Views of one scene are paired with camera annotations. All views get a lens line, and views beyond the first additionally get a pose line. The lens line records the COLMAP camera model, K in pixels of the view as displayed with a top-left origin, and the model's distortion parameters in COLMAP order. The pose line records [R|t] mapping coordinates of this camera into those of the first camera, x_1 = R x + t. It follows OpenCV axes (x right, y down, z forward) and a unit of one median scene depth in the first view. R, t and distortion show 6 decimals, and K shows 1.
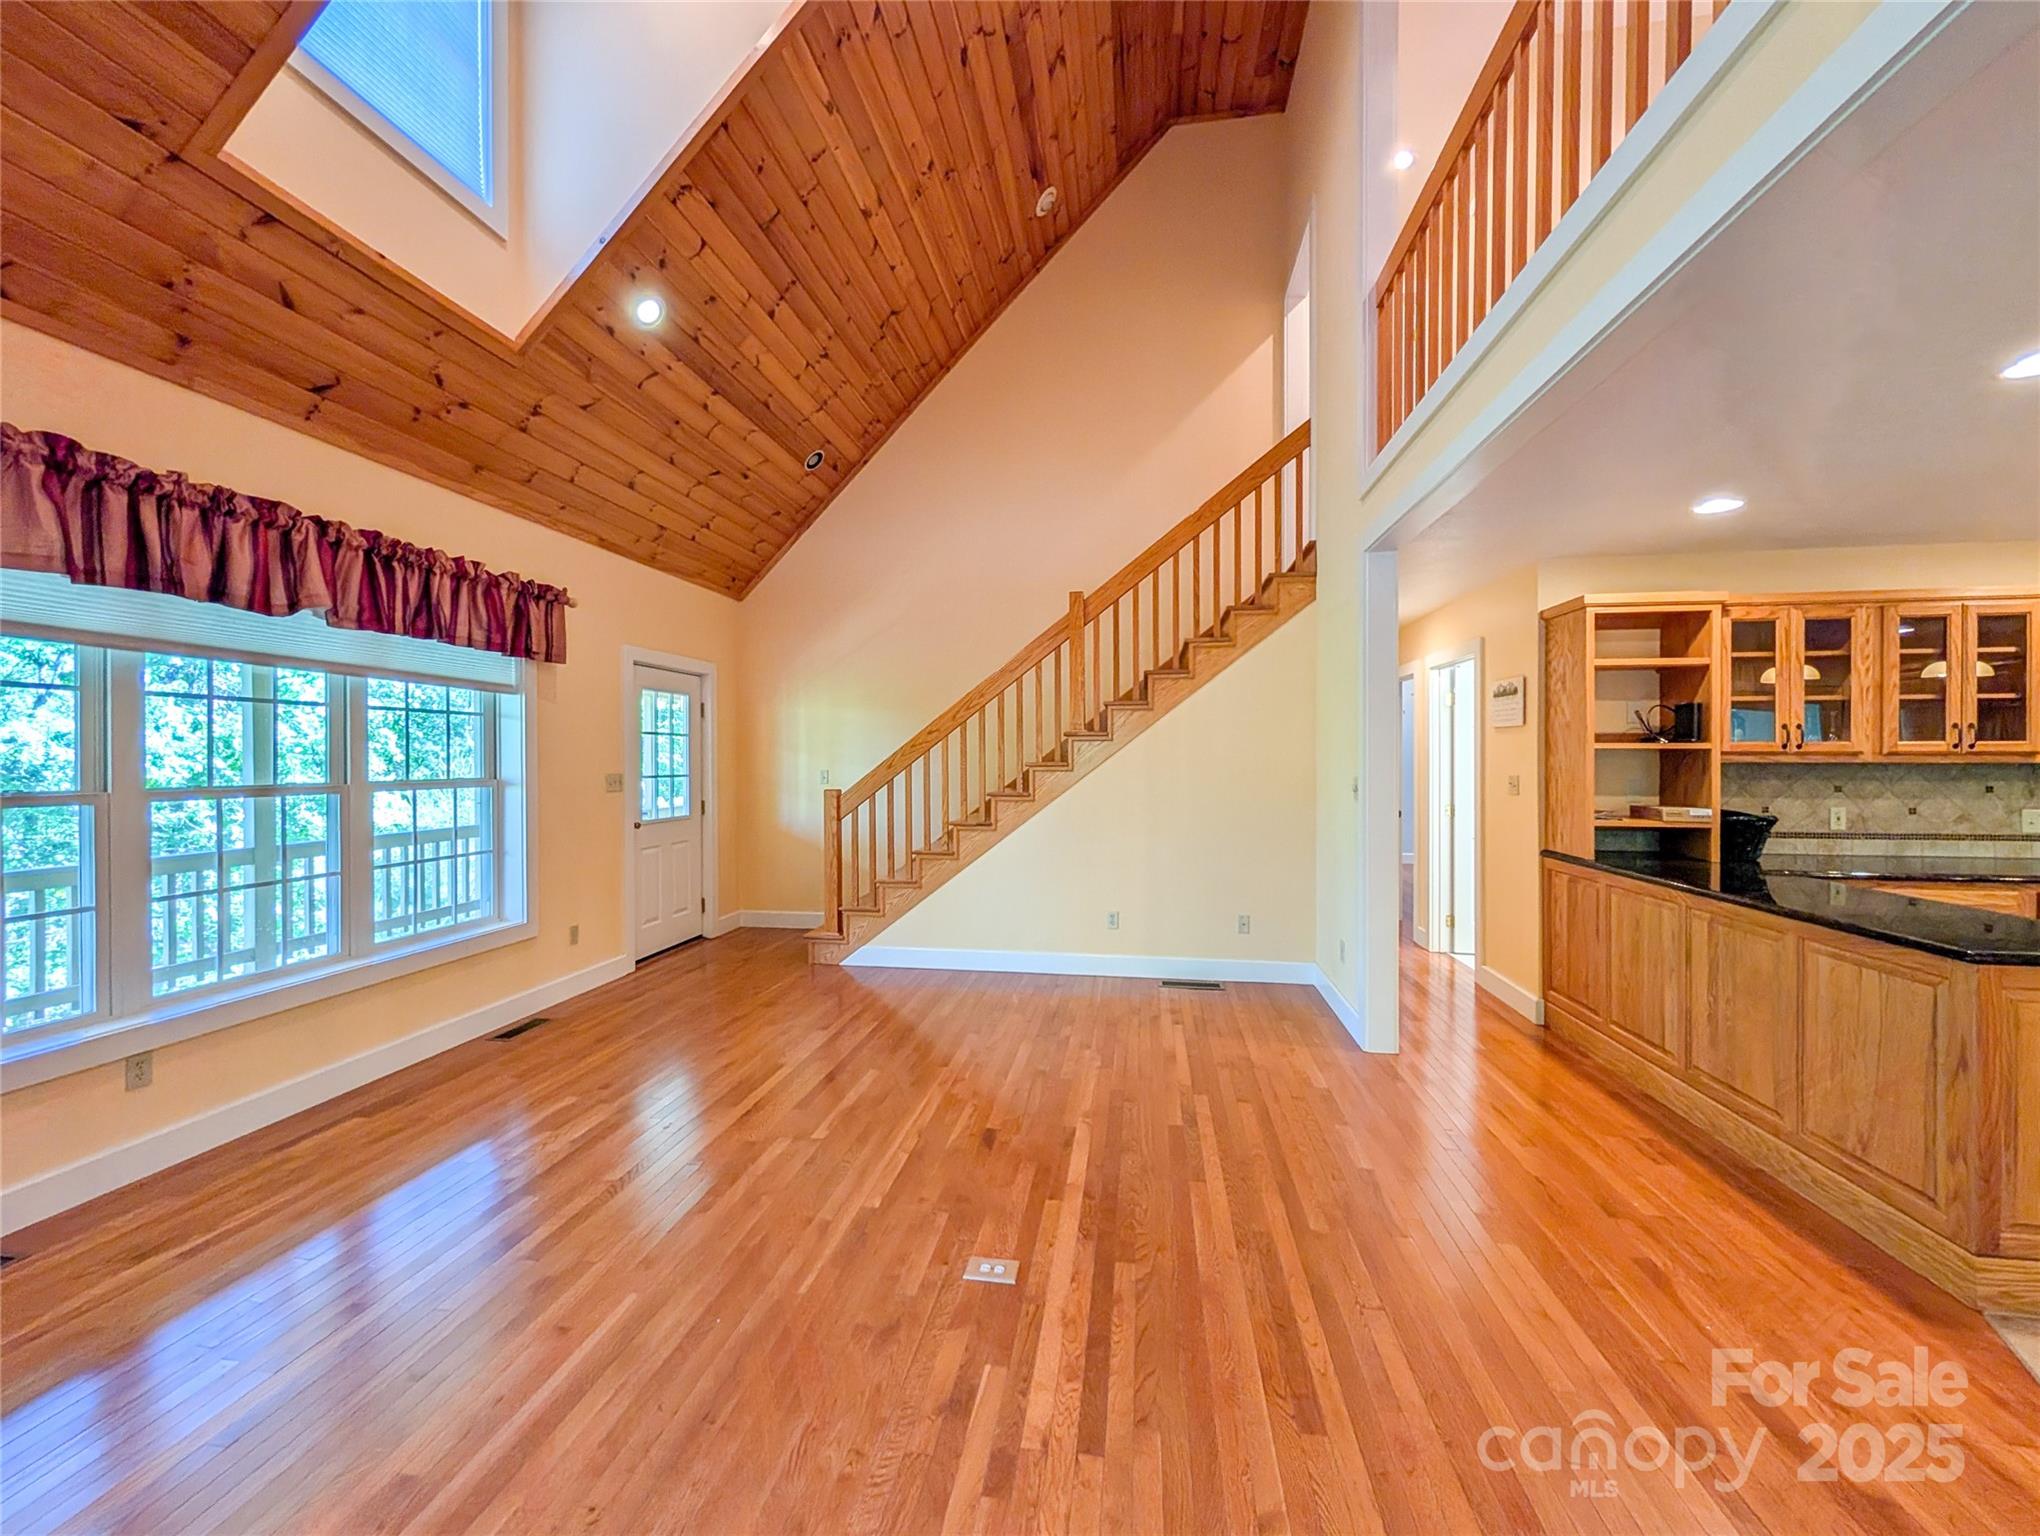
lens RADIAL K [[781.0, 0, 1020.0], [0, 781.0, 768.0], [0, 0, 1]] dist [-0.000293, -0.000052]
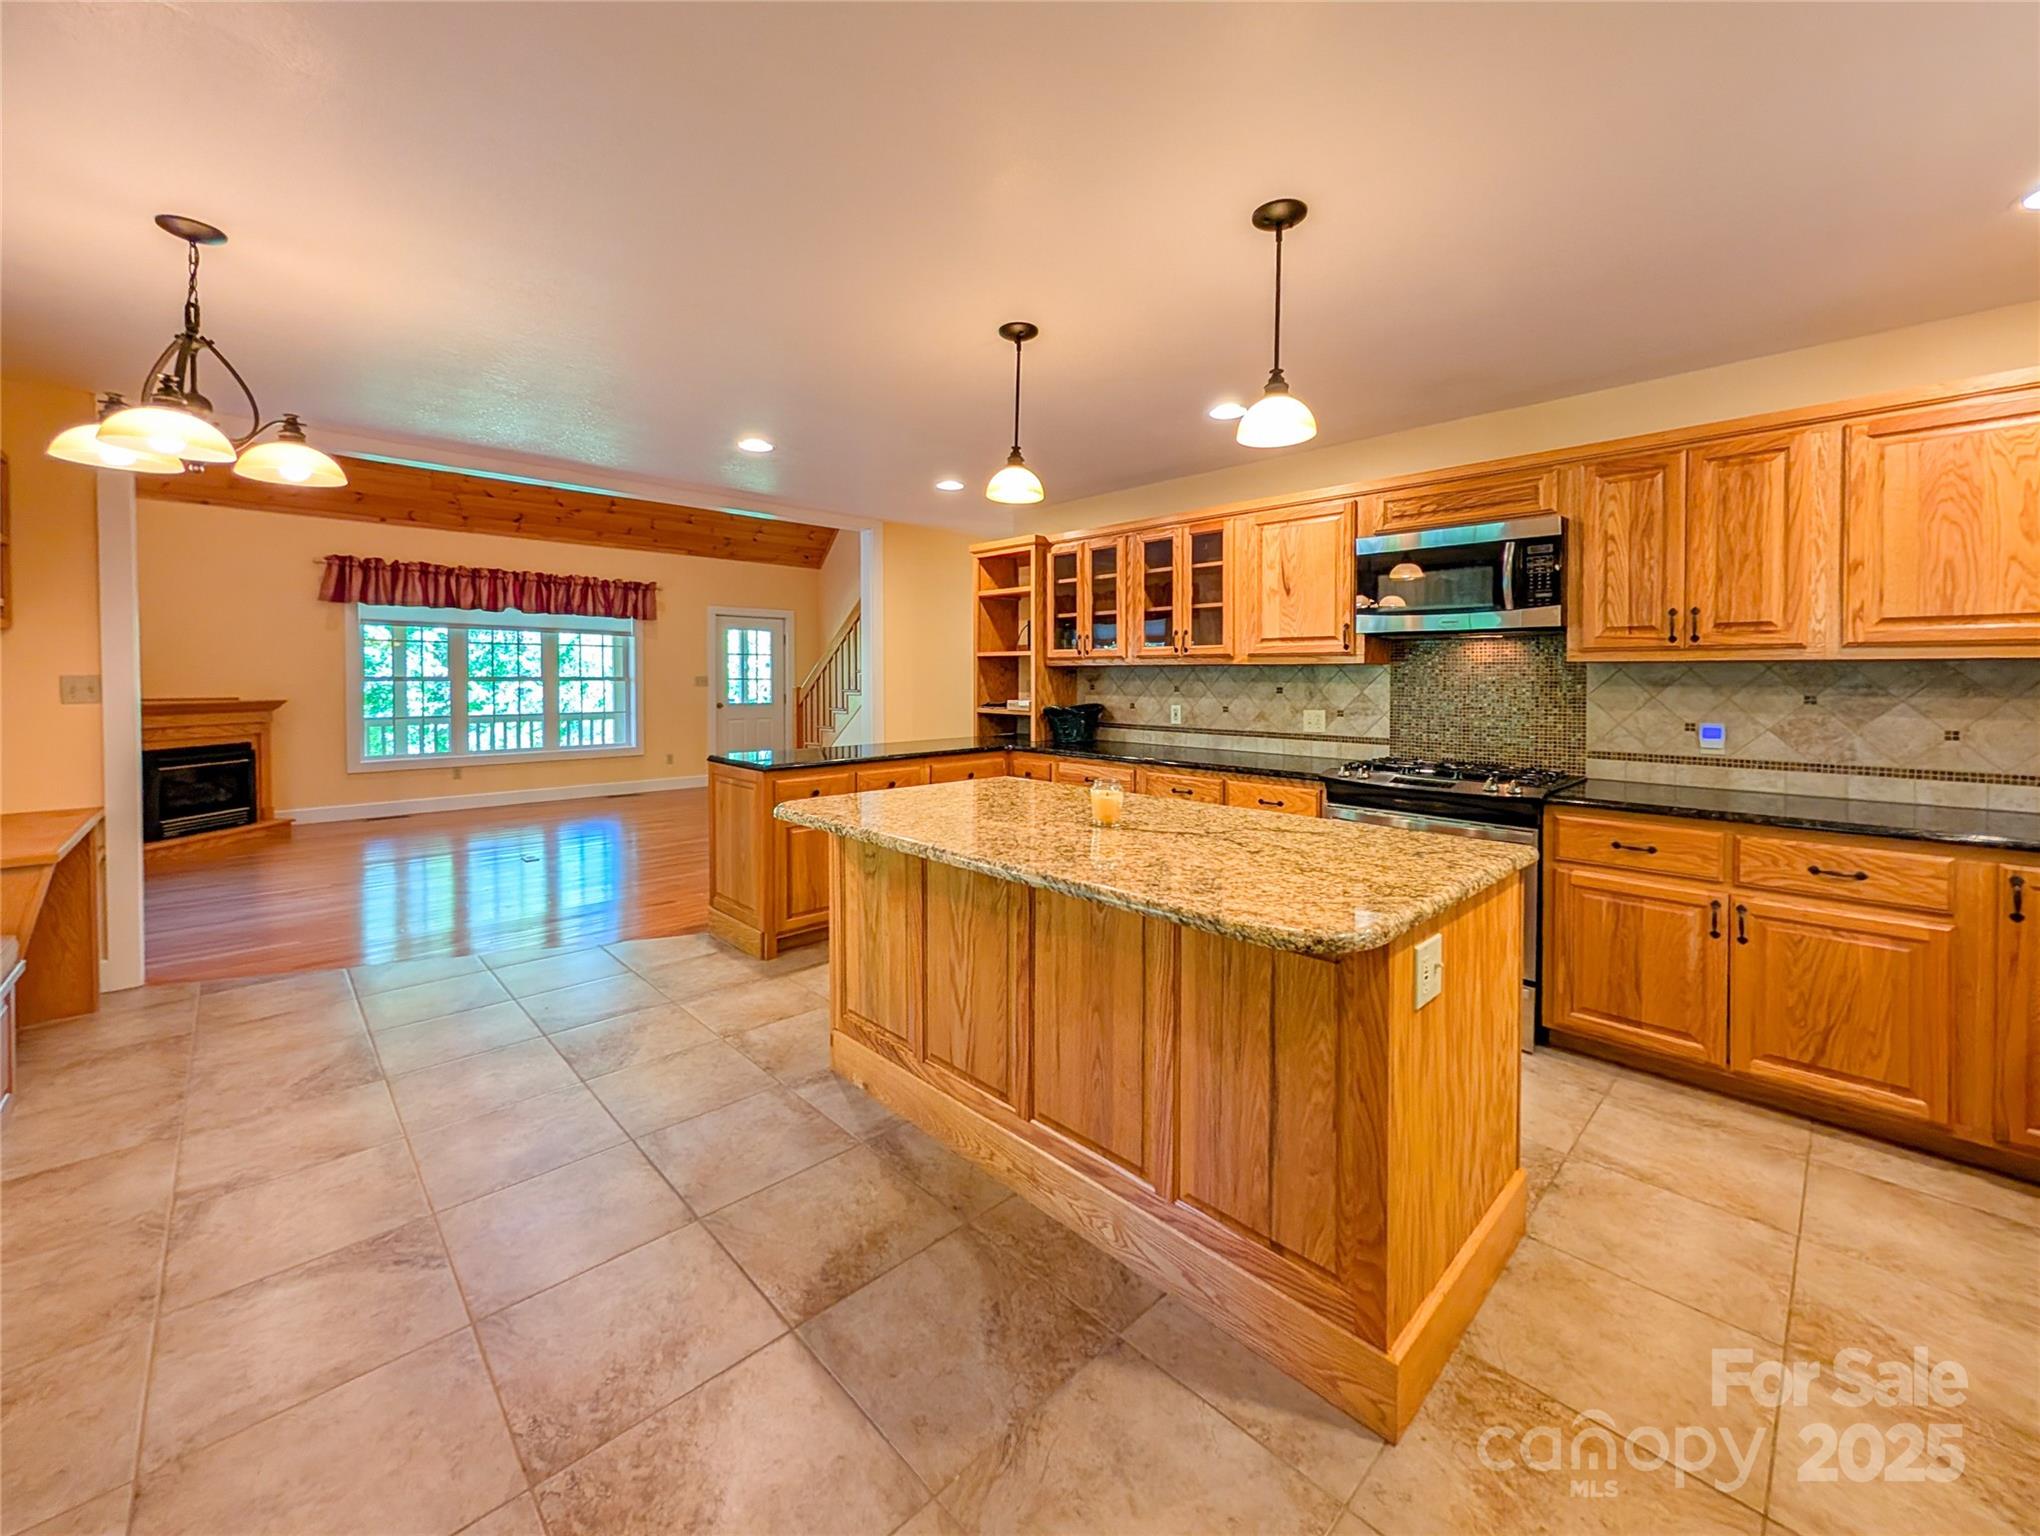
lens RADIAL K [[814.5, 0, 1030.6], [0, 814.5, 688.8], [0, 0, 1]] dist [-0.005765, -0.000227]
pose [[0.799486, 0.012306, -0.600559, 1.640284], [-0.013124, 0.999909, 0.003018, 0.026803], [0.600541, 0.005469, 0.799575, -0.090585]]
